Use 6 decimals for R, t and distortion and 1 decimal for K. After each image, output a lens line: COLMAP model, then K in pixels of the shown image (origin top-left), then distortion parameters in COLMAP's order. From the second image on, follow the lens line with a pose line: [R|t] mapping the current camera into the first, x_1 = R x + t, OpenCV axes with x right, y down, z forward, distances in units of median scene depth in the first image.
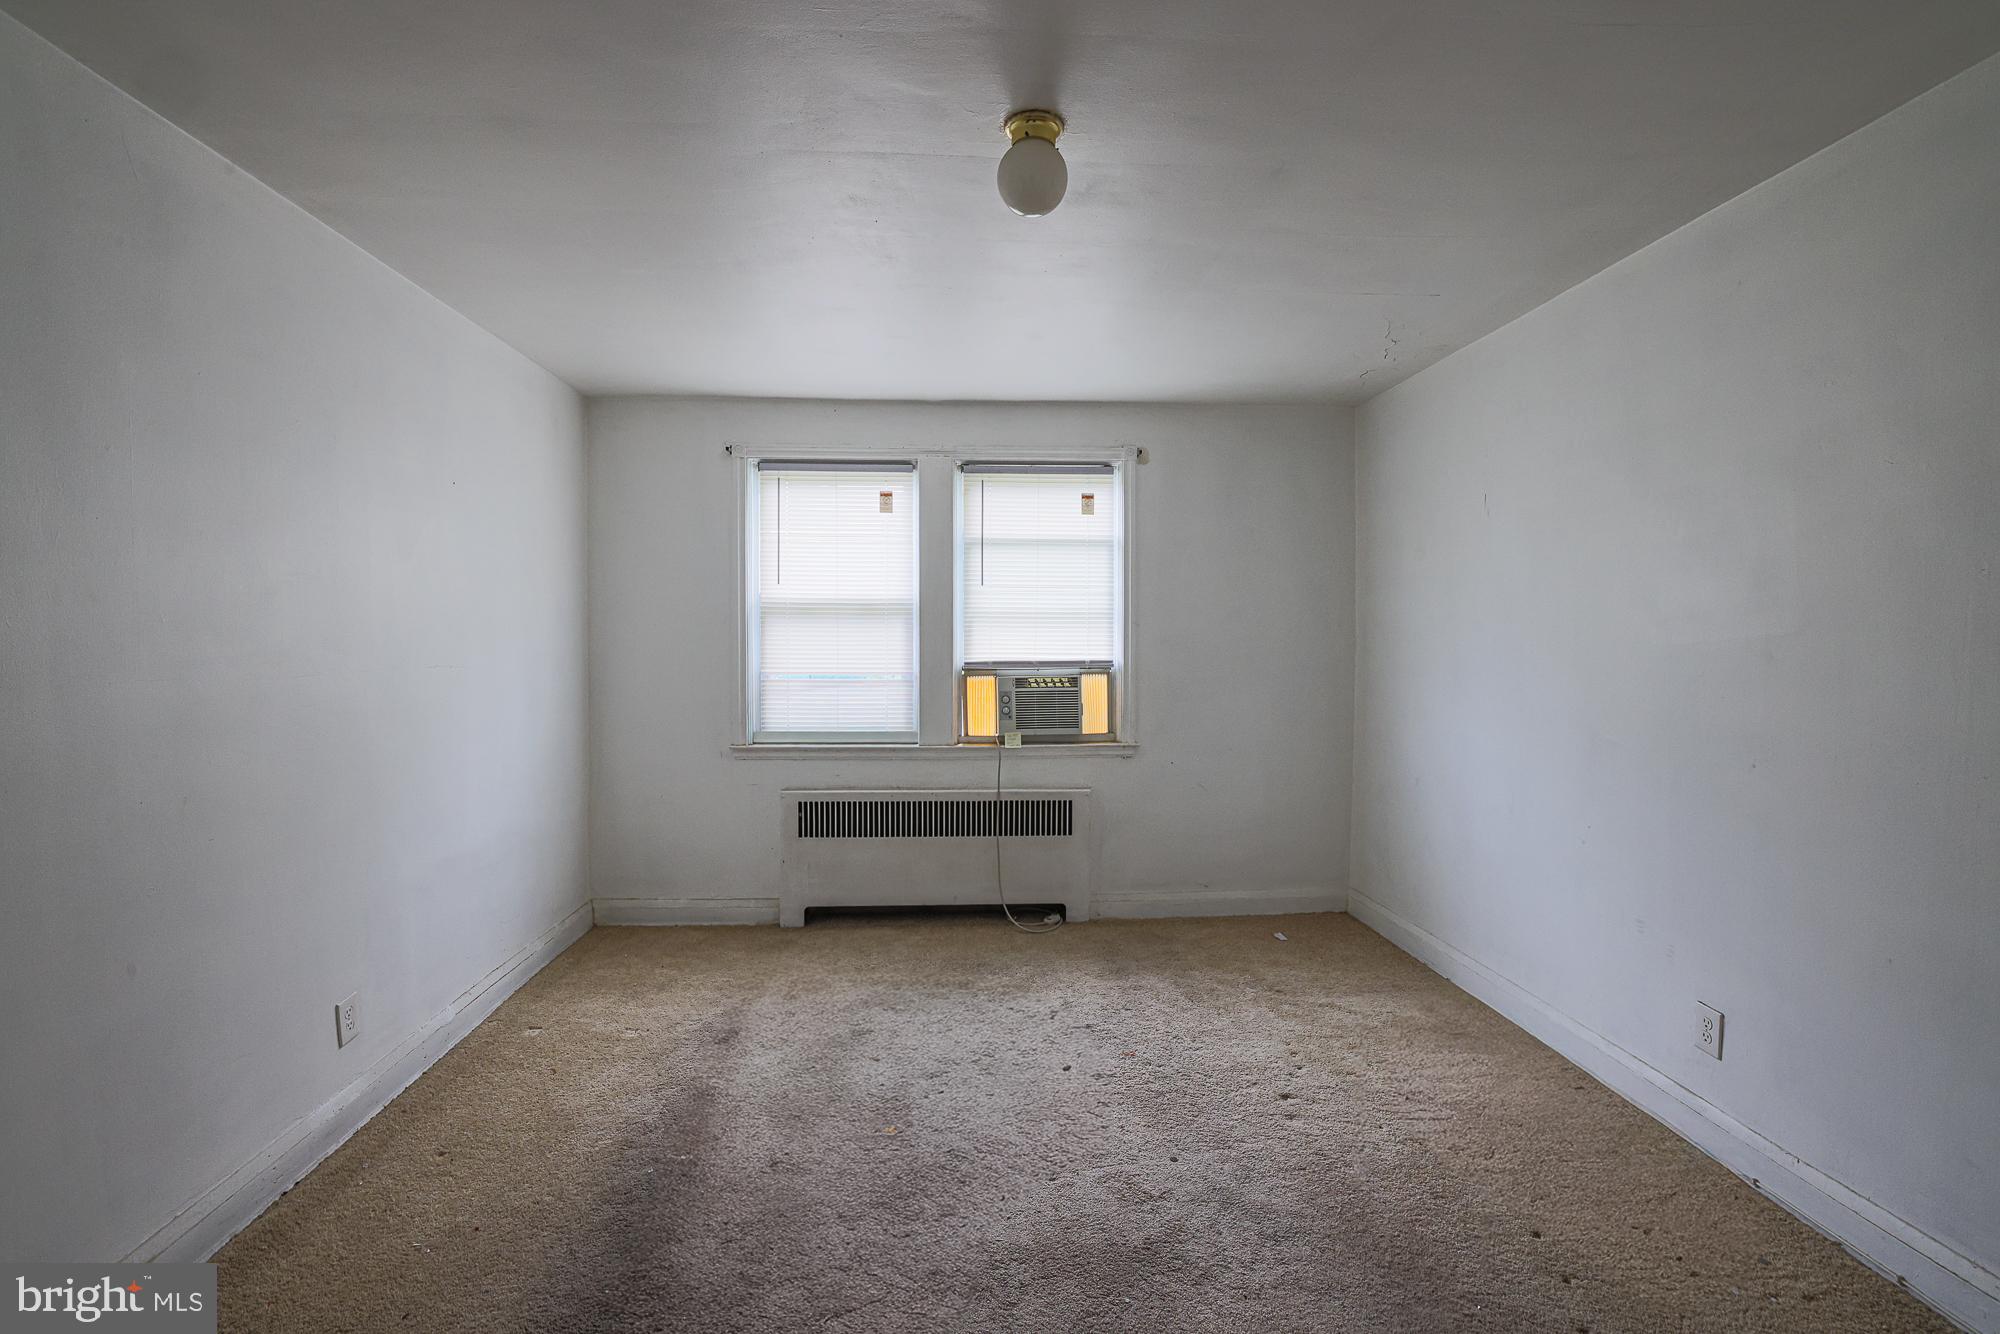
lens RADIAL K [[879.7, 0, 993.5], [0, 879.7, 663.6], [0, 0, 1]] dist [-0.052654, 0.019002]
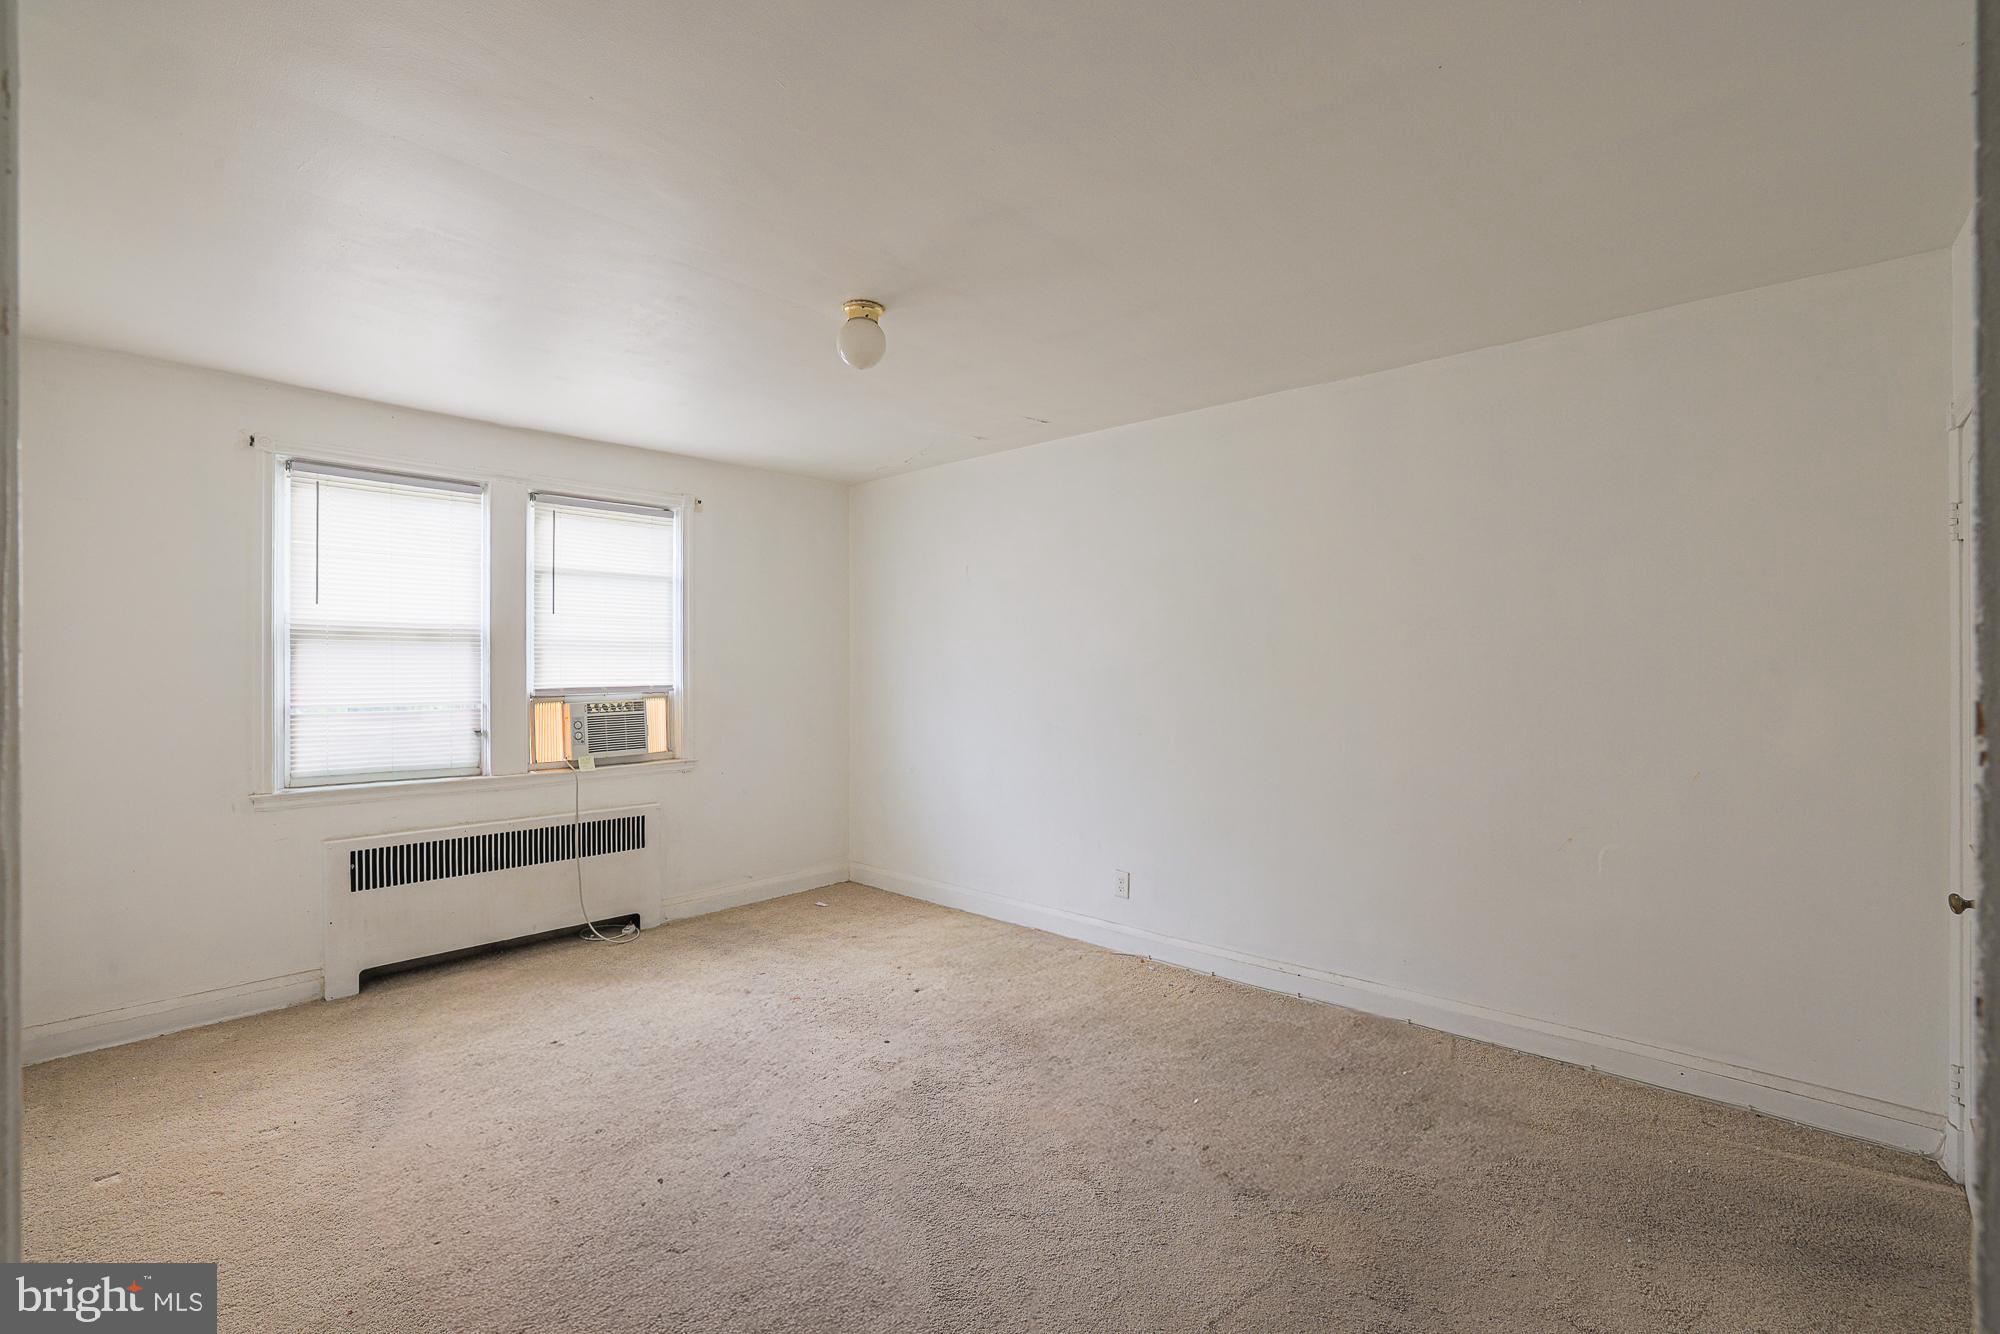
lens RADIAL K [[879.7, 0, 993.5], [0, 879.7, 663.6], [0, 0, 1]] dist [-0.052654, 0.019002]
pose [[0.710595, -0.000219, 0.703602, -0.361110], [0.022780, 0.999483, -0.022695, 0.003247], [-0.703233, 0.032156, 0.710232, -0.069962]]
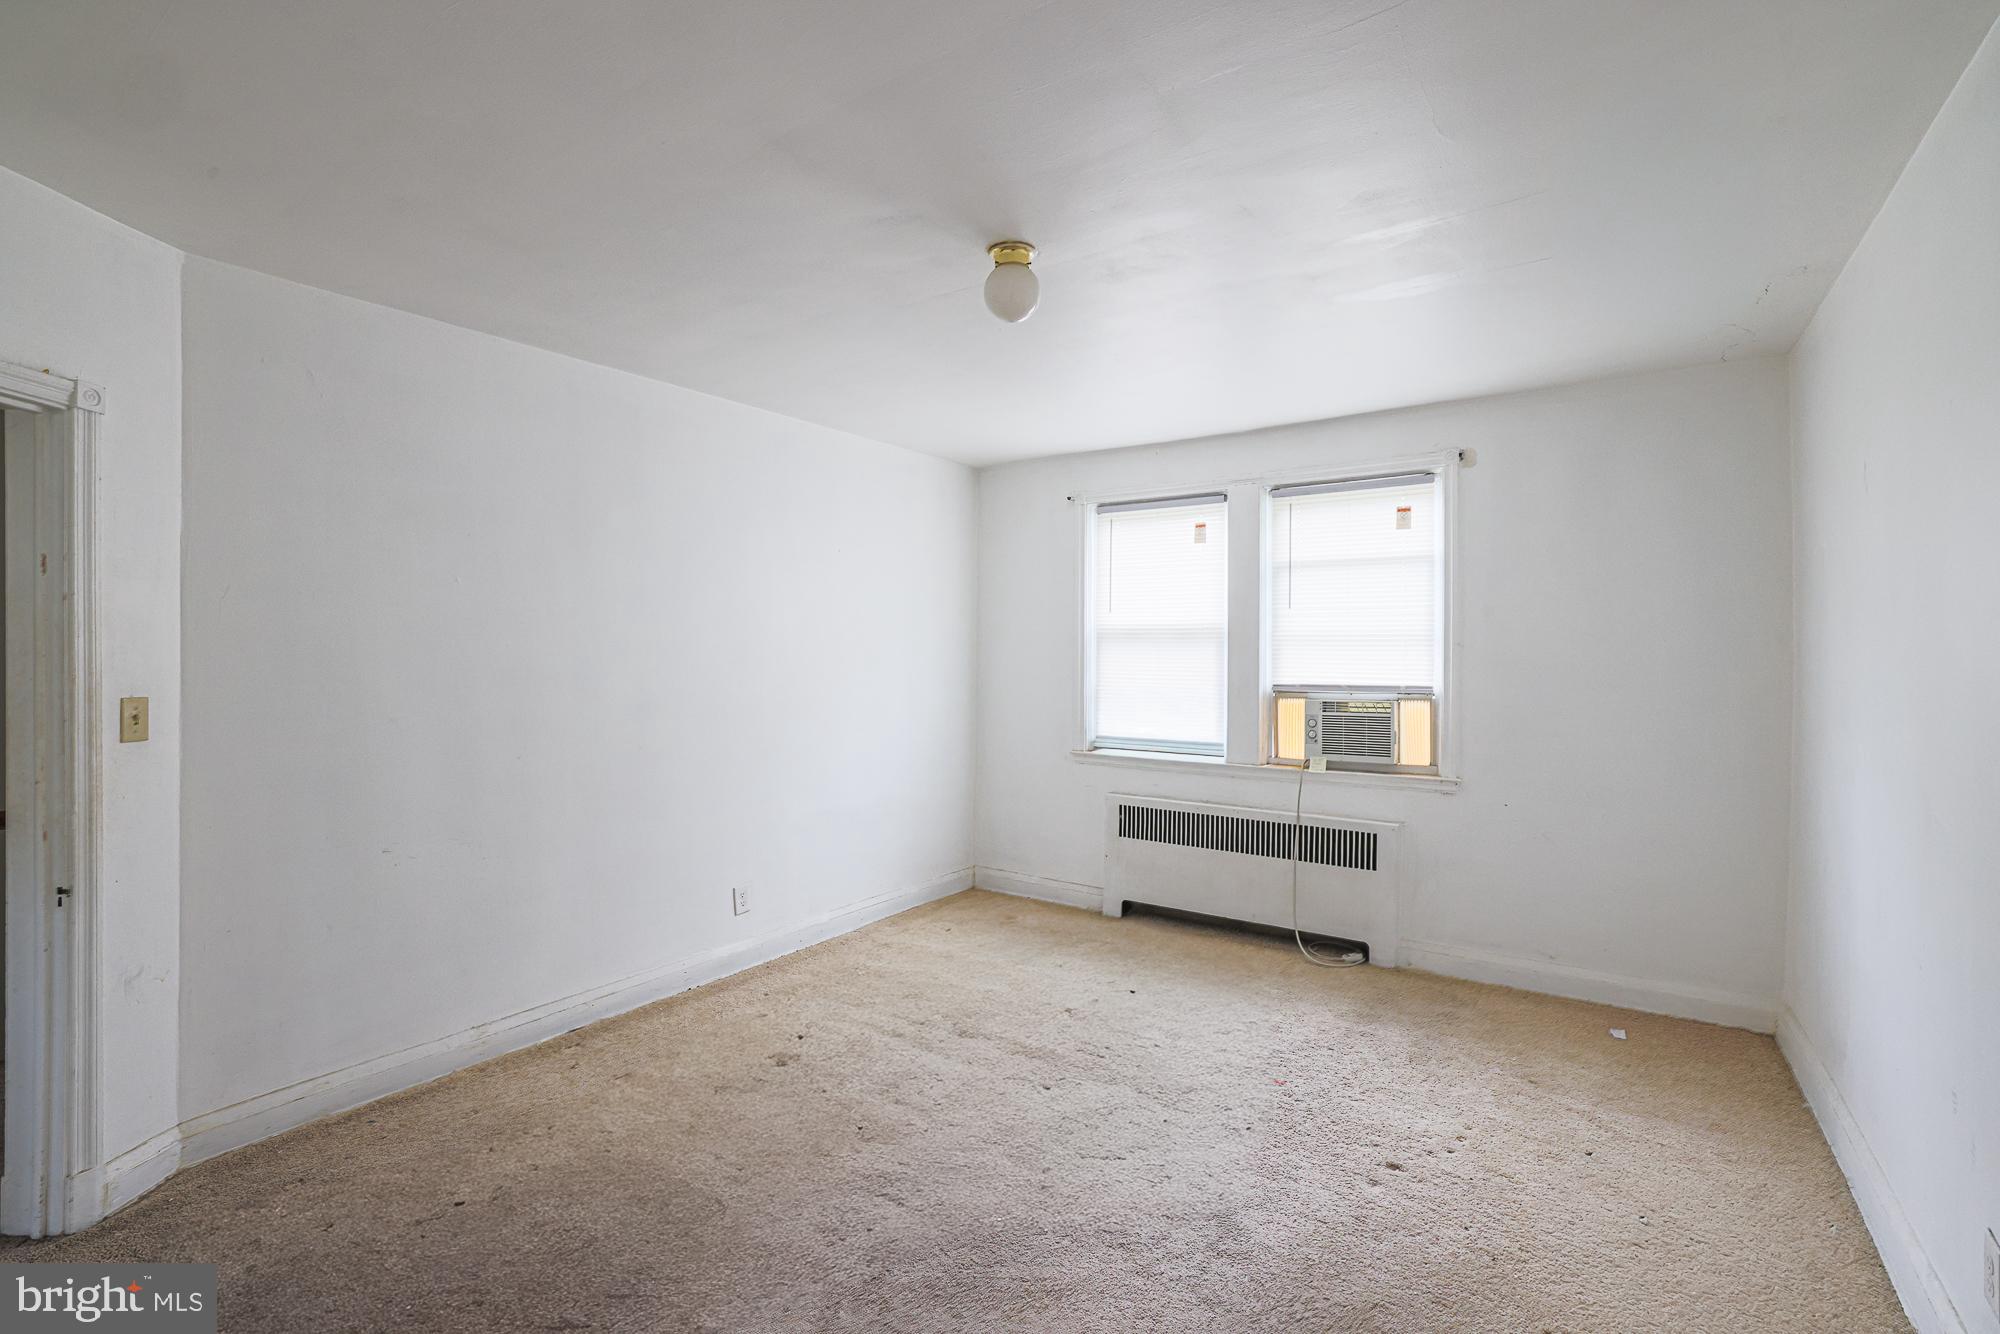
lens RADIAL K [[896.9, 0, 1012.7], [0, 896.9, 660.4], [0, 0, 1]] dist [-0.048016, 0.021033]
pose [[0.782906, 0.005901, -0.622112, 0.376156], [-0.025286, 0.999431, -0.022340, 0.001445], [0.621626, 0.033221, 0.782609, 0.009036]]
